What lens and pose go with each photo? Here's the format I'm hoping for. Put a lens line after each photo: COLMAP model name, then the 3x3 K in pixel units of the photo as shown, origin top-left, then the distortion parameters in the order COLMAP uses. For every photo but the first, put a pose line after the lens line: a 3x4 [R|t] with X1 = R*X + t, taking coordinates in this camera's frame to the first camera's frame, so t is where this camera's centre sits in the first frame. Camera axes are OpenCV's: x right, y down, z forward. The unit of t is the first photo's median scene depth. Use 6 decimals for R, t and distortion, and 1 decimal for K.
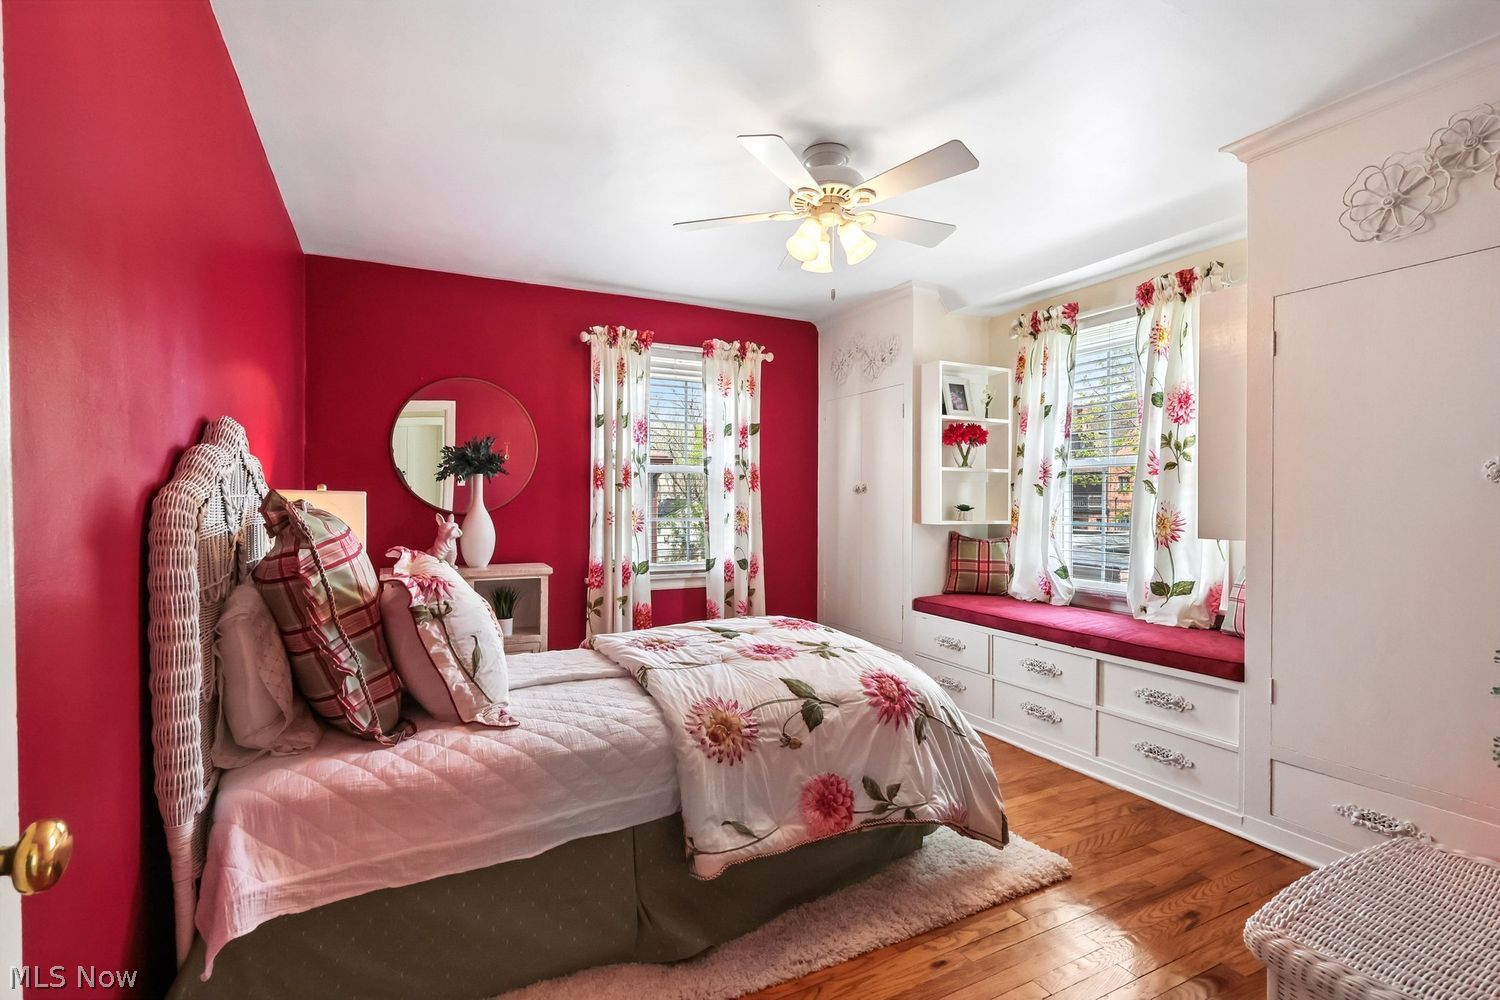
lens RADIAL K [[689.7, 0, 742.5], [0, 689.7, 500.9], [0, 0, 1]] dist [0.014817, -0.000433]
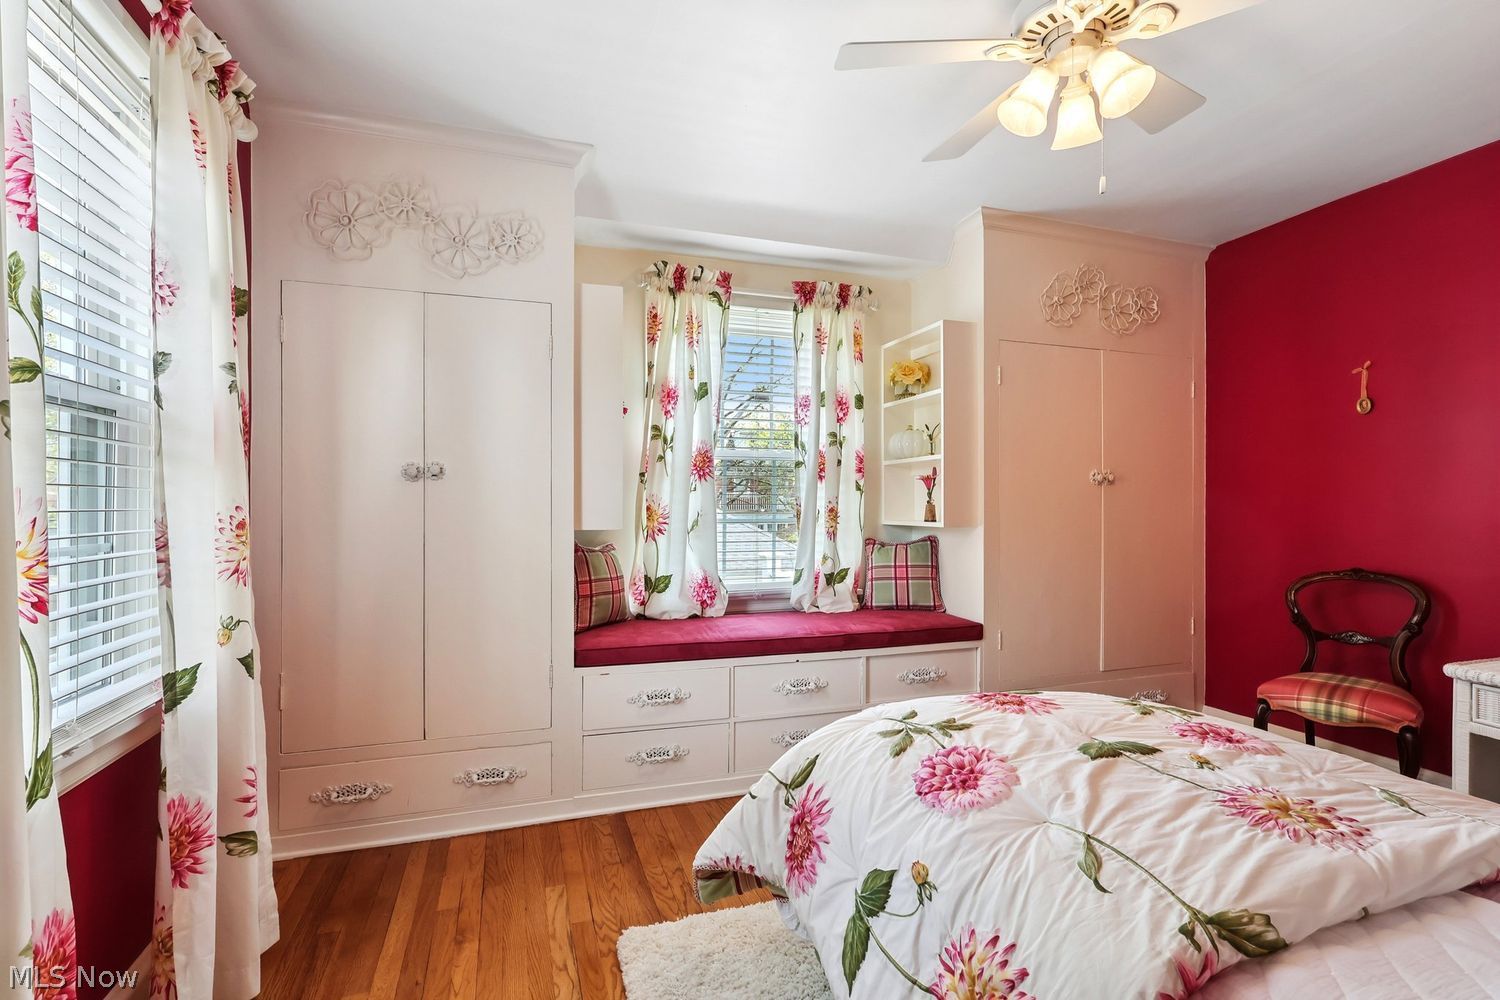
lens RADIAL K [[689.7, 0, 742.5], [0, 689.7, 500.9], [0, 0, 1]] dist [0.014817, -0.000433]
pose [[0.159649, -0.009254, 0.987130, -0.392646], [-0.002477, 0.999949, 0.009775, -0.000123], [-0.987171, -0.004006, 0.159618, 0.819651]]
